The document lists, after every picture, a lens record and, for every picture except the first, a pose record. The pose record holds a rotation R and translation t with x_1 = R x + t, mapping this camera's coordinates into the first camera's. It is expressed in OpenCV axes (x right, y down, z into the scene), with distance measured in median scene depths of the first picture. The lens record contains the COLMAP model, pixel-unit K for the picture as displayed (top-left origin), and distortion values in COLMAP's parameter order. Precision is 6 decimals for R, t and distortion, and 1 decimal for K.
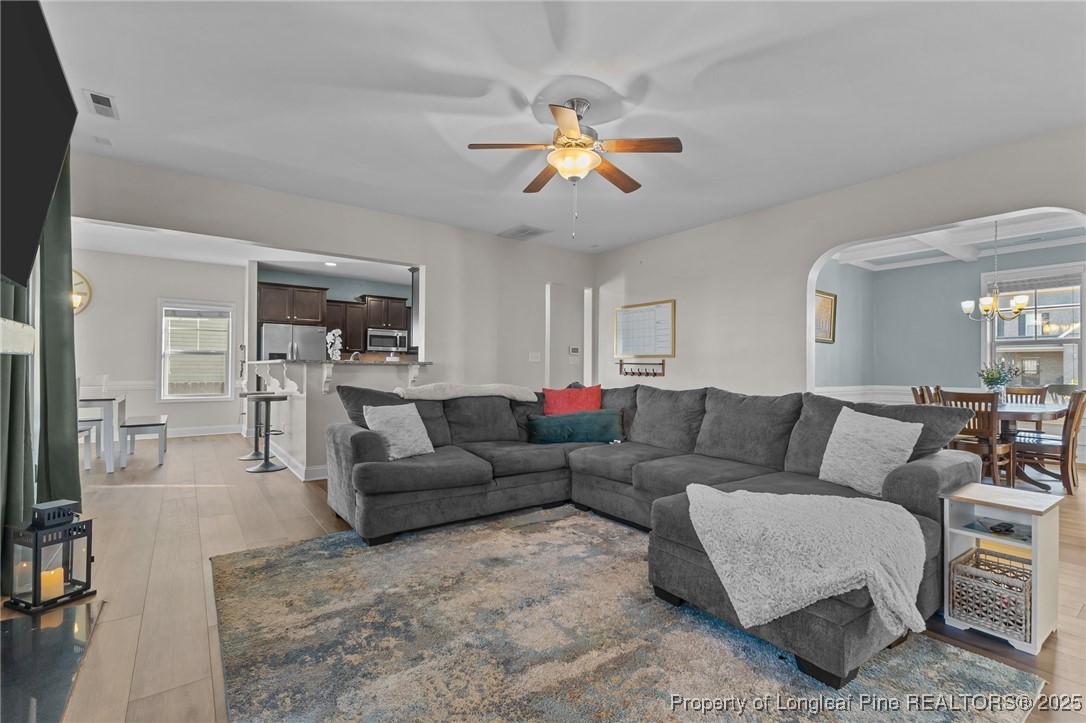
lens RADIAL K [[483.5, 0, 540.0], [0, 483.5, 365.8], [0, 0, 1]] dist [0.009957, 0.000078]
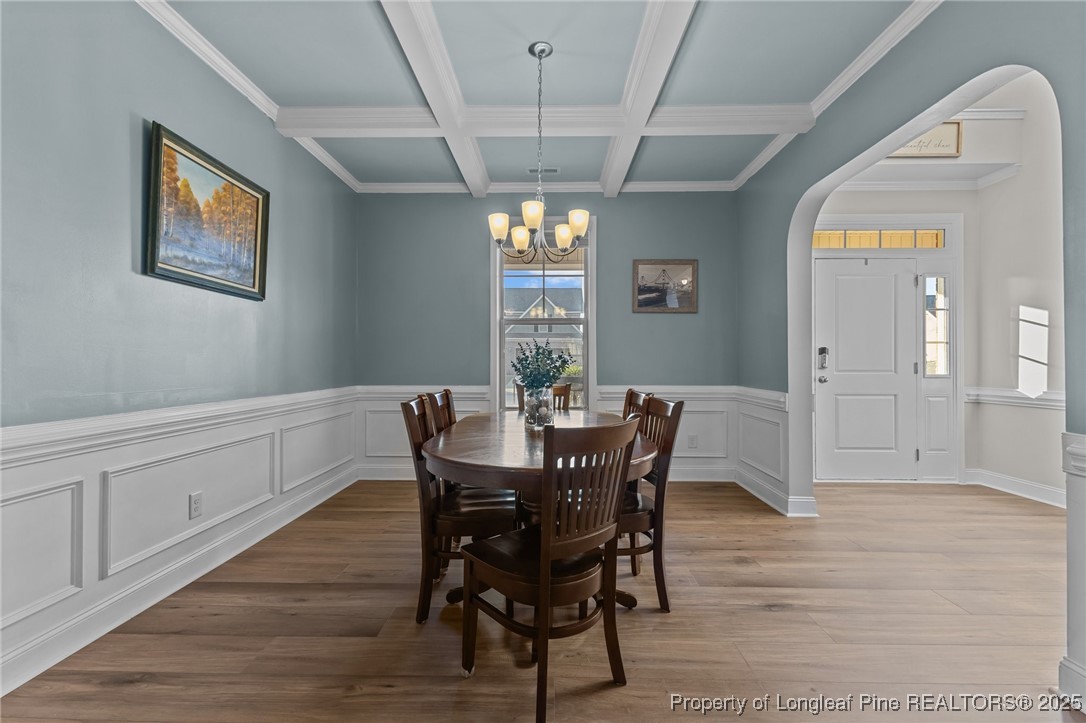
lens RADIAL K [[483.5, 0, 543.6], [0, 483.5, 360.1], [0, 0, 1]] dist [0.009957, 0.000078]
pose [[0.608675, -0.002225, 0.793416, 0.432908], [-0.002463, 0.999986, 0.004694, 0.007280], [-0.793416, -0.004811, 0.608661, 0.553969]]
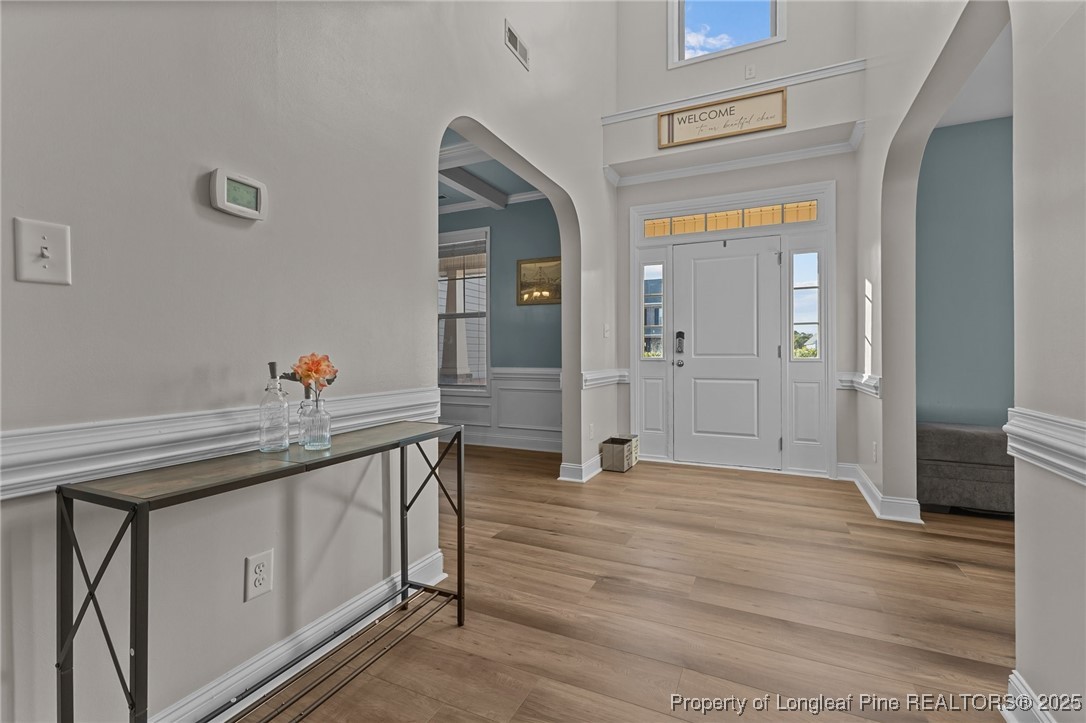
lens RADIAL K [[483.5, 0, 532.1], [0, 483.5, 355.8], [0, 0, 1]] dist [0.009957, 0.000078]
pose [[0.883784, -0.011079, 0.467764, 0.703964], [0.005210, 0.999891, 0.013840, 0.015362], [-0.467867, -0.009794, 0.883745, 0.139718]]
